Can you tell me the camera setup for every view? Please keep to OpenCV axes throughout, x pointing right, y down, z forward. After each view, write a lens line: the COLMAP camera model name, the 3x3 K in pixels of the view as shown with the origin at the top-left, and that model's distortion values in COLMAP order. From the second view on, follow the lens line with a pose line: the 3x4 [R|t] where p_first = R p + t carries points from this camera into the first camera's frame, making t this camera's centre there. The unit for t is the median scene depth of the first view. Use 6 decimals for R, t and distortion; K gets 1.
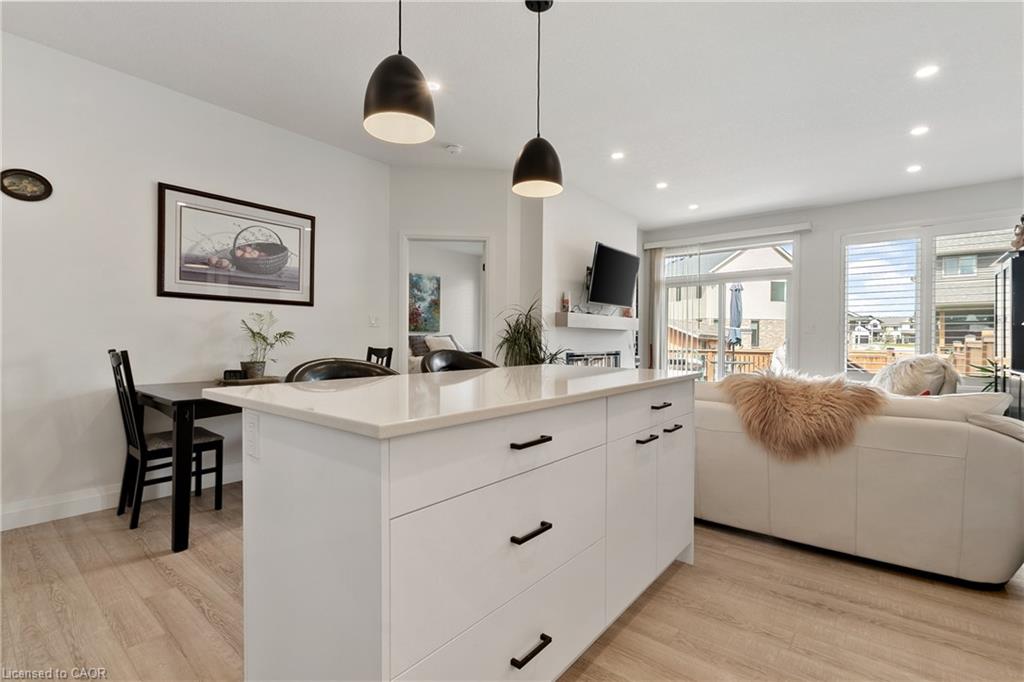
lens RADIAL K [[467.4, 0, 516.9], [0, 467.4, 338.3], [0, 0, 1]] dist [-0.000241, -0.000867]
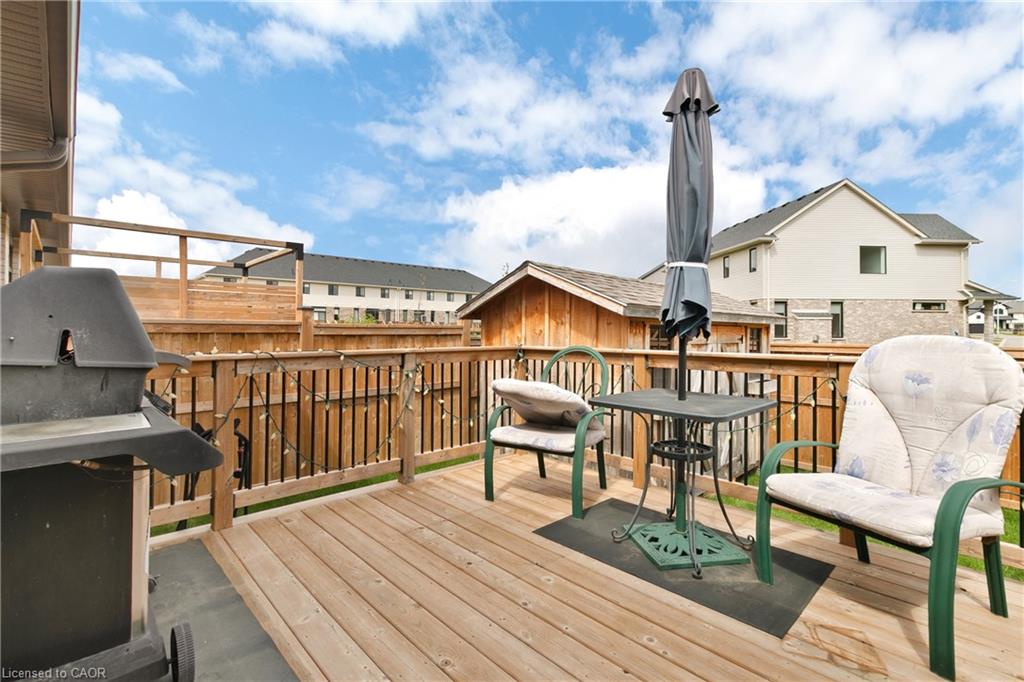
lens RADIAL K [[467.4, 0, 514.8], [0, 467.4, 335.1], [0, 0, 1]] dist [-0.000241, -0.000867]
pose [[0.989729, -0.006845, -0.142795, 0.373032], [0.008032, 0.999938, 0.007736, 0.011720], [0.142733, -0.008803, 0.989722, 0.670187]]
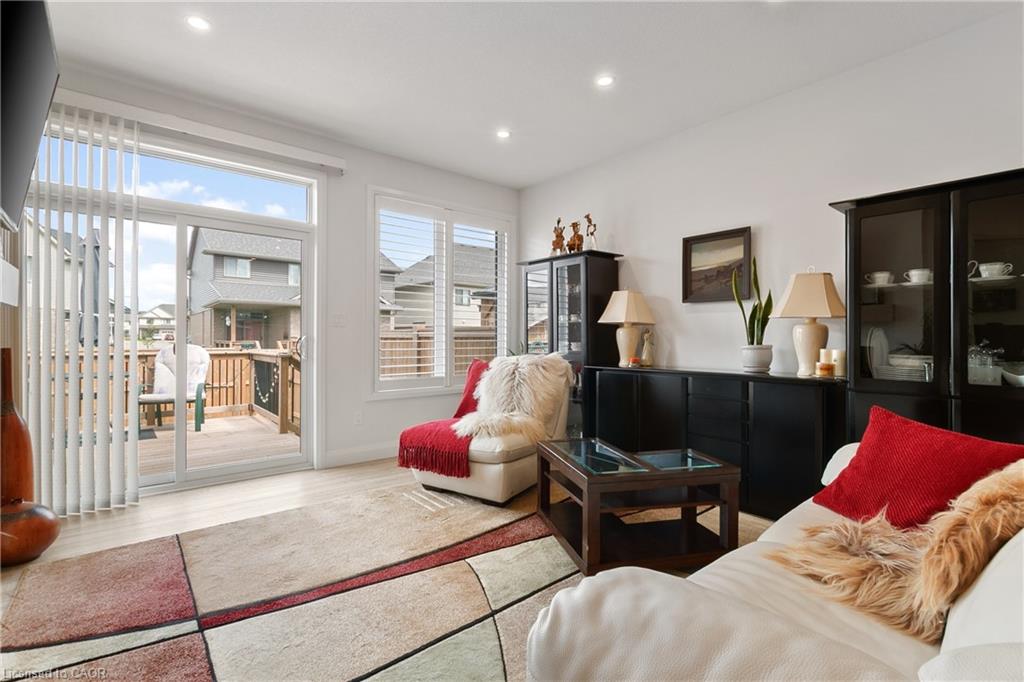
lens RADIAL K [[467.4, 0, 508.8], [0, 467.4, 340.2], [0, 0, 1]] dist [-0.000241, -0.000867]
pose [[0.191361, -0.008031, 0.981487, 0.009664], [-0.006783, 0.999932, 0.009504, 0.000544], [-0.981496, -0.008476, 0.191294, 0.362899]]
